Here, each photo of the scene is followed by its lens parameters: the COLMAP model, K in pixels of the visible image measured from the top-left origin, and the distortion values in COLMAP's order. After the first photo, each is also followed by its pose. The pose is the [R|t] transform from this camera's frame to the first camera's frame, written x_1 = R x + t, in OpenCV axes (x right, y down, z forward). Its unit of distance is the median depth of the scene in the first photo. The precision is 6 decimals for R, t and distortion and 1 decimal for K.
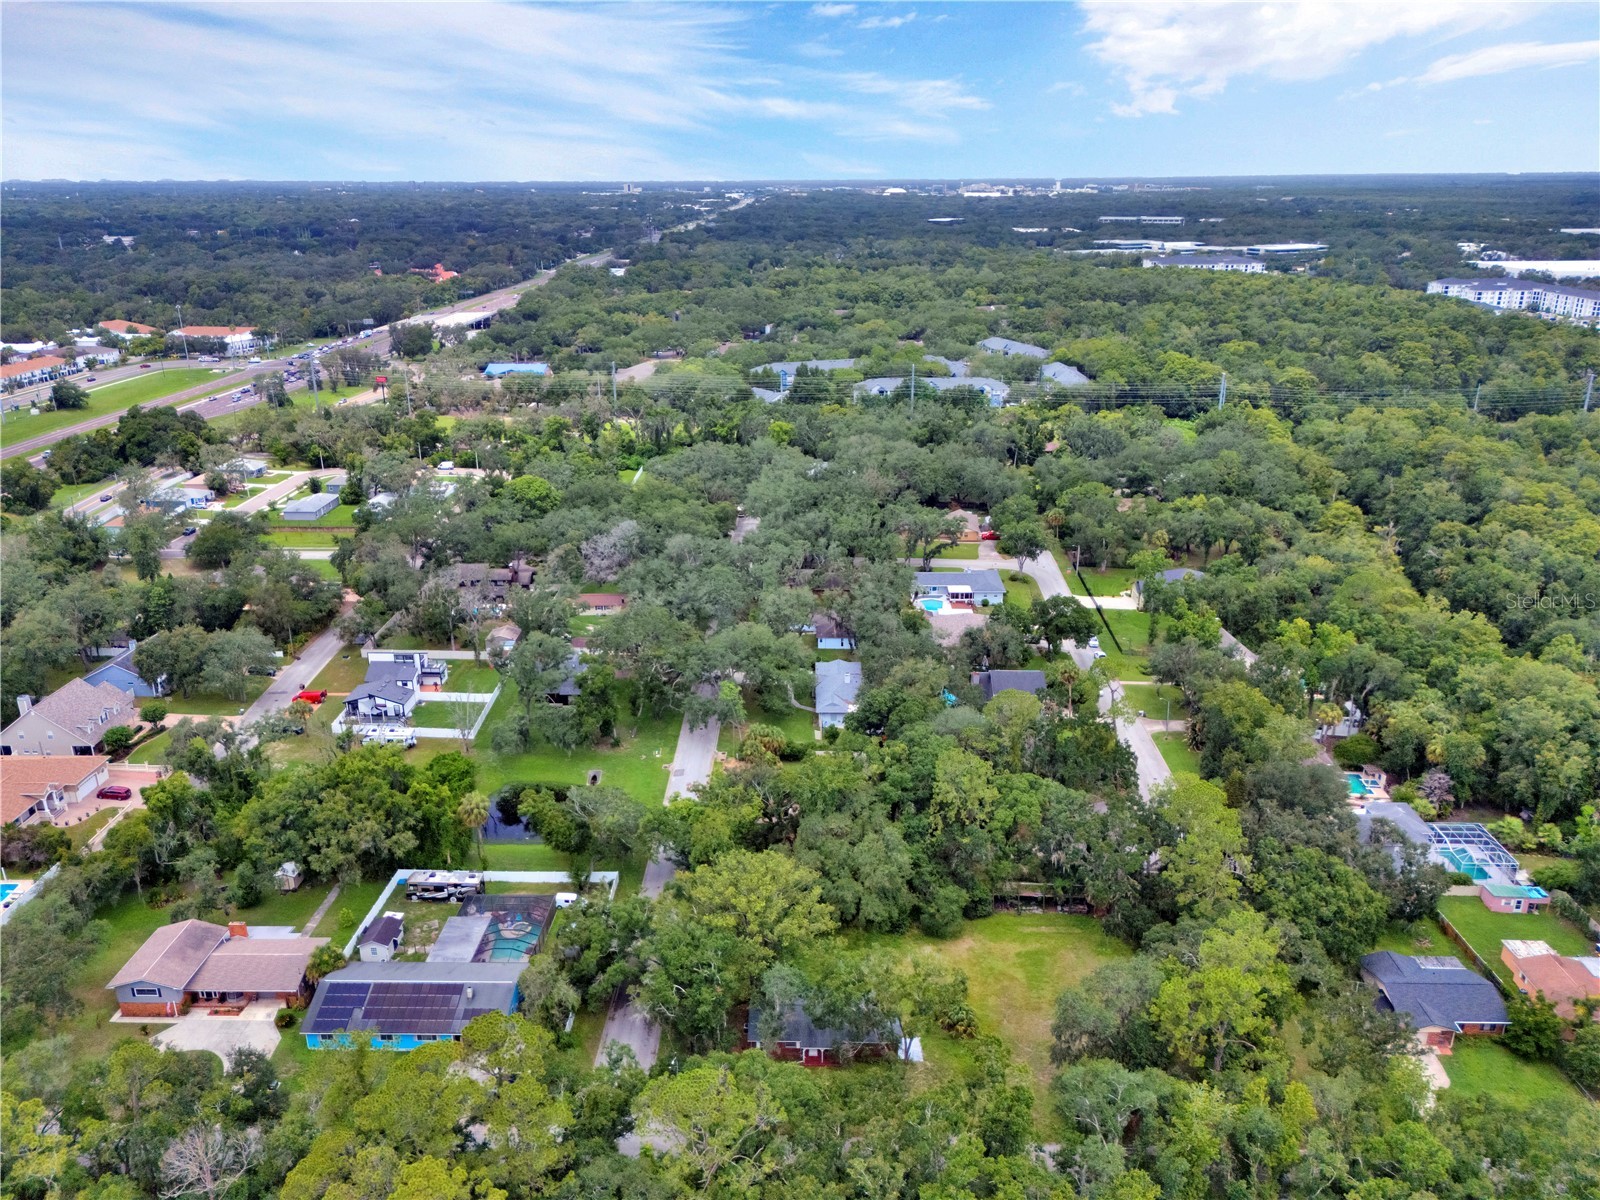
lens RADIAL K [[1175.6, 0, 798.1], [0, 1175.6, 596.9], [0, 0, 1]] dist [0.057355, -0.047519]
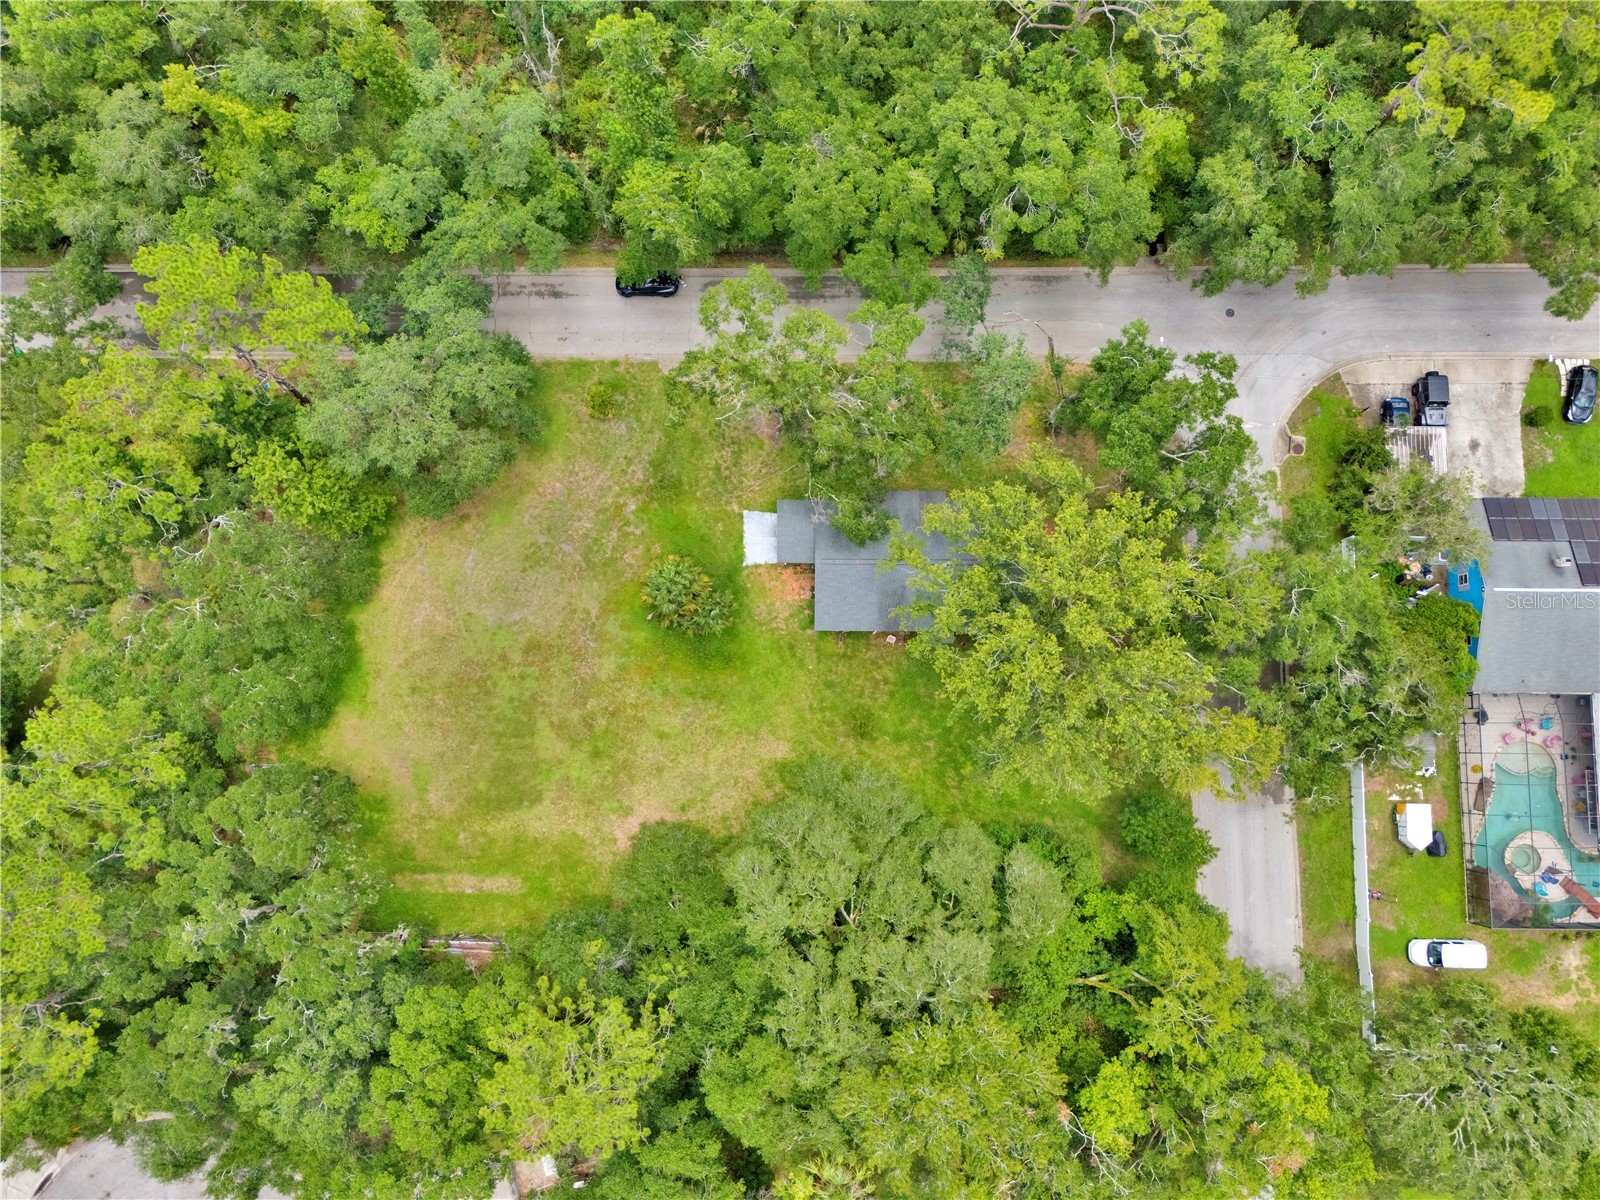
lens RADIAL K [[1175.6, 0, 798.7], [0, 1175.6, 601.9], [0, 0, 1]] dist [0.057355, -0.047519]
pose [[-0.999735, 0.019600, 0.012037, 0.045682], [0.007441, -0.219579, 0.975566, -0.139528], [0.021764, 0.975398, 0.219375, 0.593098]]
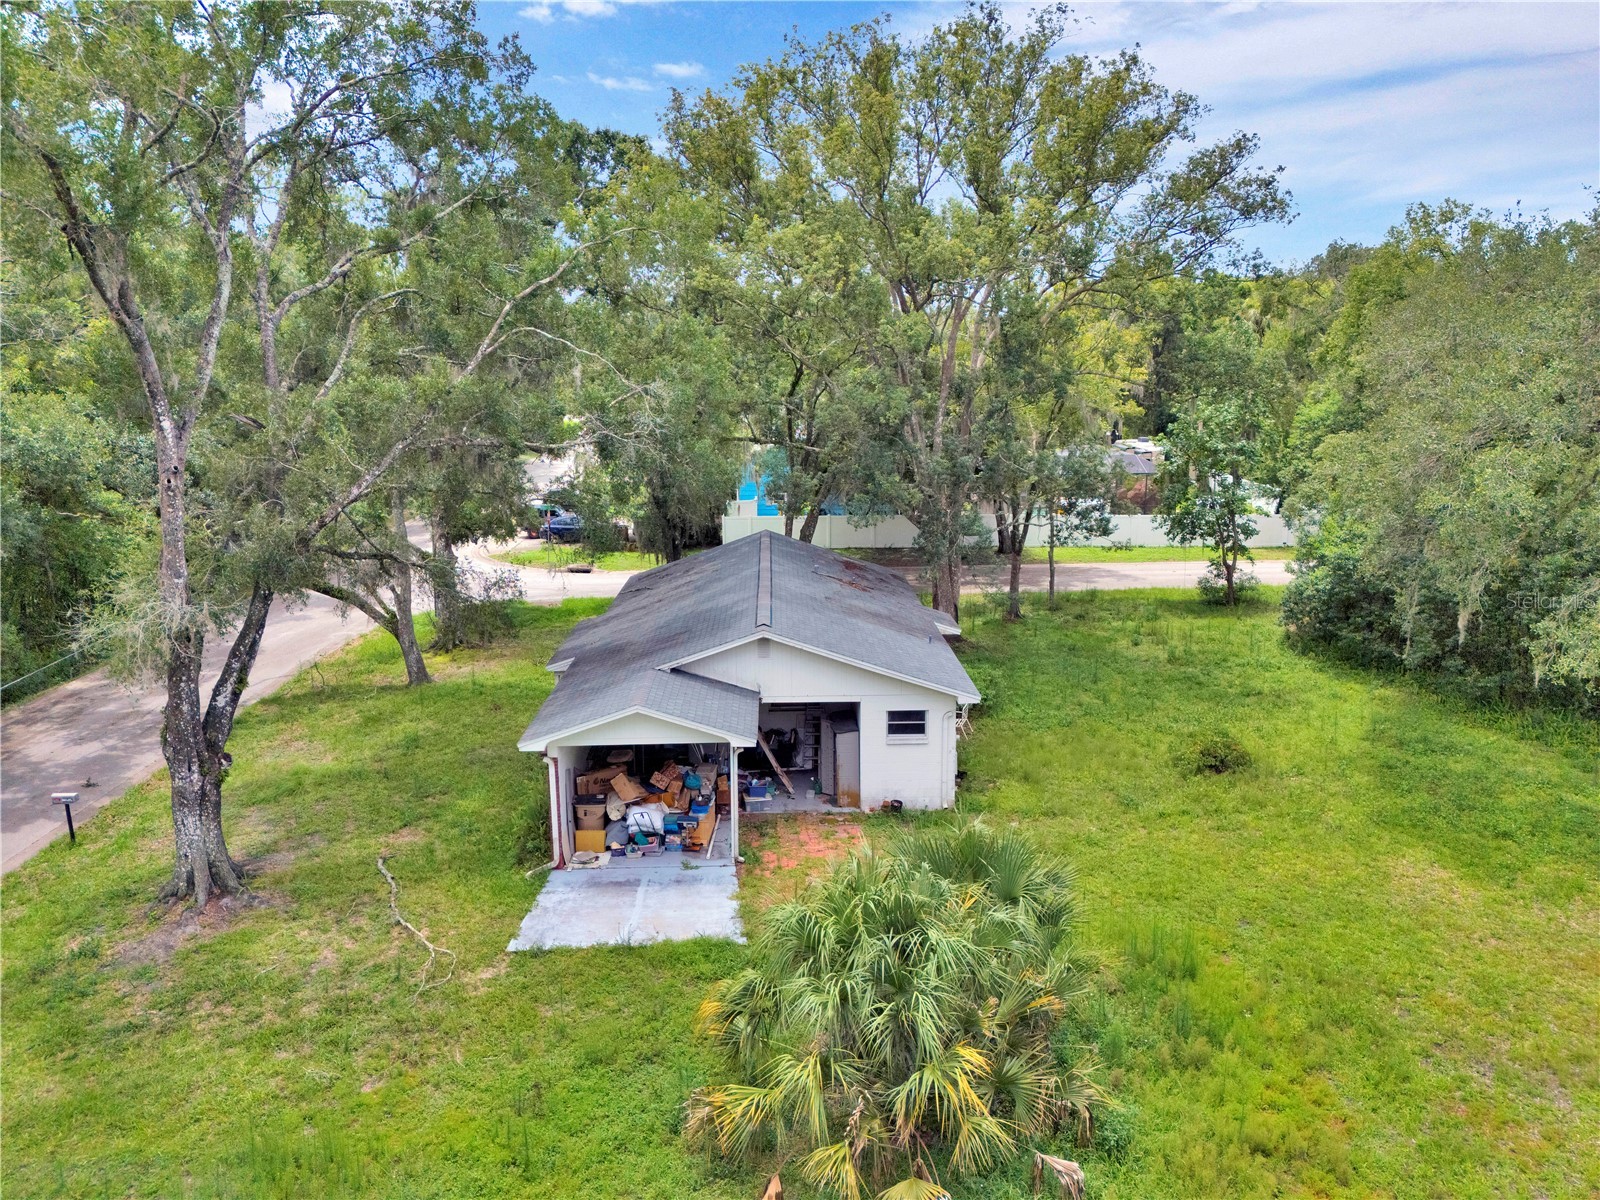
lens RADIAL K [[1175.6, 0, 789.9], [0, 1175.6, 599.2], [0, 0, 1]] dist [0.057355, -0.047519]
pose [[0.043836, 0.200499, -0.978713, 0.156645], [-0.322100, 0.930177, 0.176129, 0.204557], [0.945690, 0.307523, 0.105356, 0.651925]]
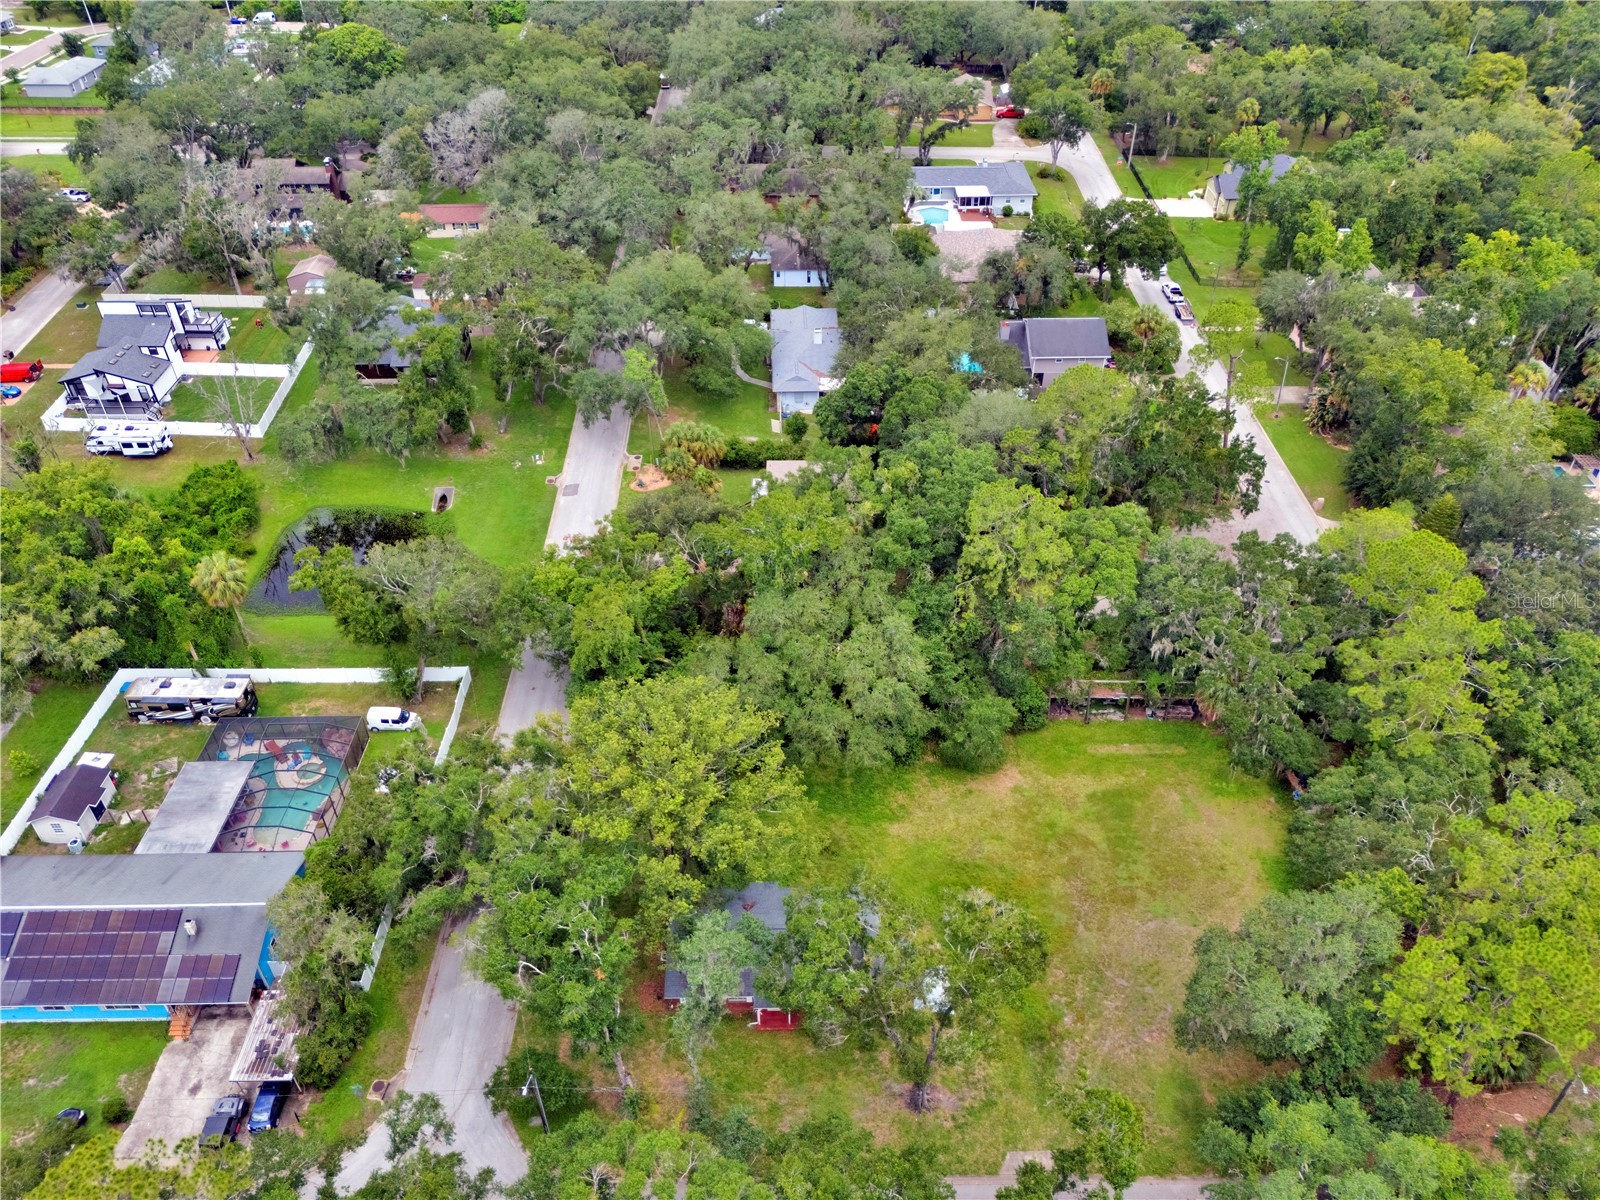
lens RADIAL K [[1175.6, 0, 802.0], [0, 1175.6, 599.2], [0, 0, 1]] dist [0.057355, -0.047519]
pose [[0.999243, -0.023276, 0.031171, 0.008354], [0.012052, 0.947056, 0.320841, -0.005271], [-0.036989, -0.320222, 0.946620, 0.319636]]
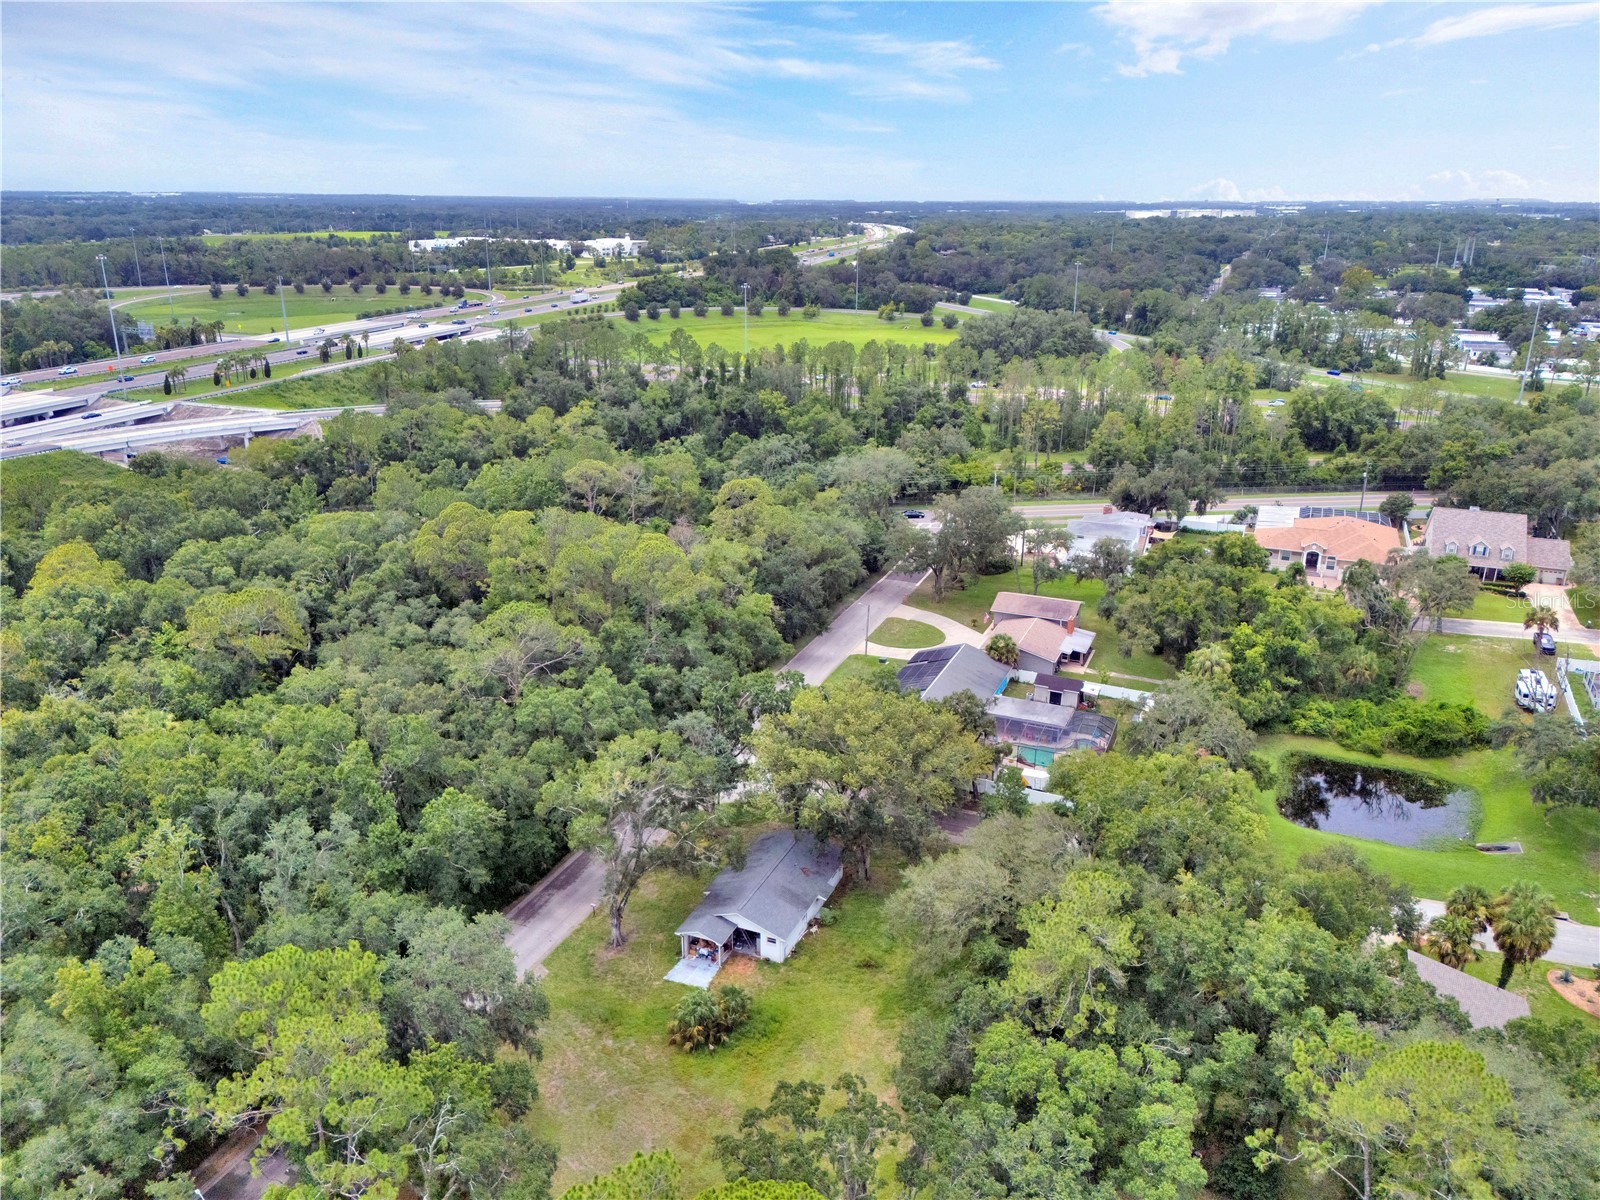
lens RADIAL K [[1175.6, 0, 796.7], [0, 1175.6, 595.6], [0, 0, 1]] dist [0.057355, -0.047519]
pose [[-0.370819, 0.301351, -0.878454, 0.415312], [-0.311464, 0.850755, 0.423327, -0.089406], [0.874919, 0.430584, -0.221616, 0.733911]]
